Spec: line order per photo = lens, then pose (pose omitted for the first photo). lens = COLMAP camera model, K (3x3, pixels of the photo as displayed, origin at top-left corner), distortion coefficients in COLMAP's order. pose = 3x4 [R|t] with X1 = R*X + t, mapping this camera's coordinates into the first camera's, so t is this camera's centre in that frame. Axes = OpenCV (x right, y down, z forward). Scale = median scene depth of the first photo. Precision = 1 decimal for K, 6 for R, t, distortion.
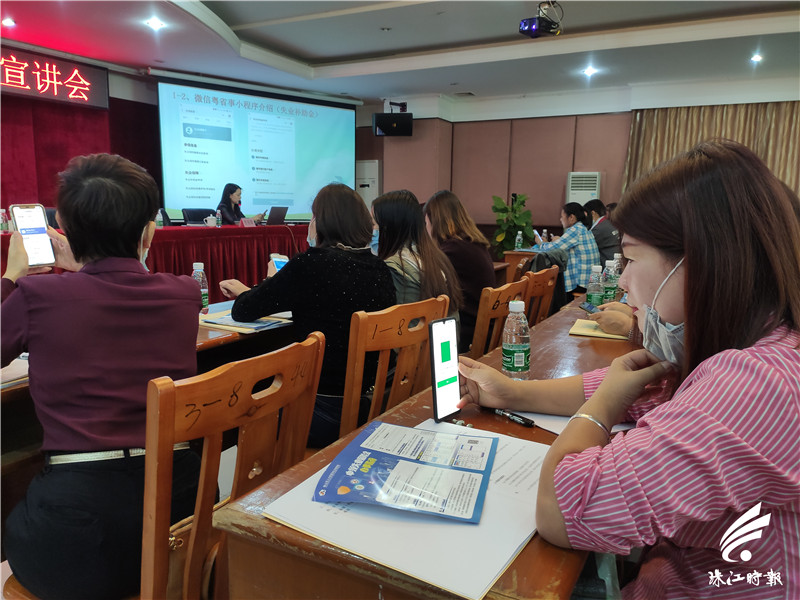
lens RADIAL K [[612.5, 0, 400.0], [0, 612.5, 300.0], [0, 0, 1]] dist [0.000910, -0.003482]
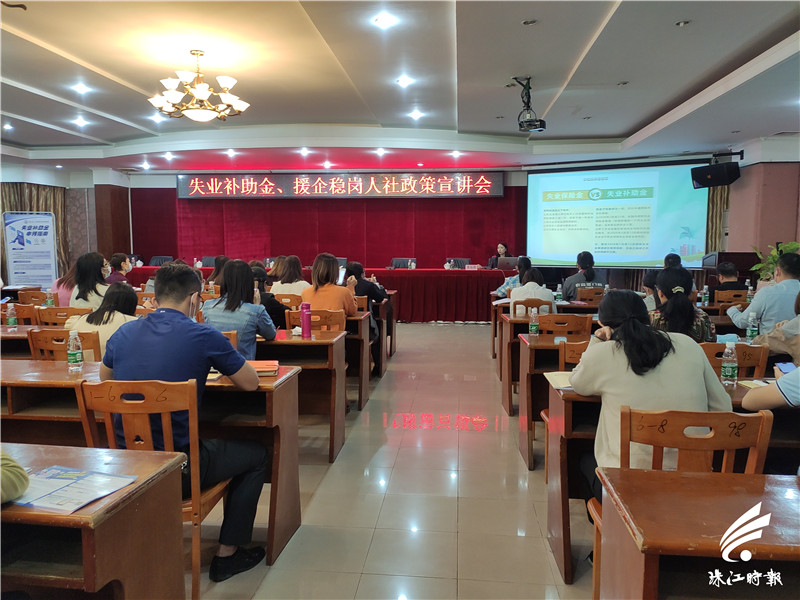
lens RADIAL K [[612.5, 0, 400.0], [0, 612.5, 300.0], [0, 0, 1]] dist [0.000910, -0.003482]
pose [[0.376123, 0.068094, -0.924064, 0.954339], [-0.129476, 0.991374, 0.020354, -0.044765], [0.917479, 0.111989, 0.381695, 0.192306]]
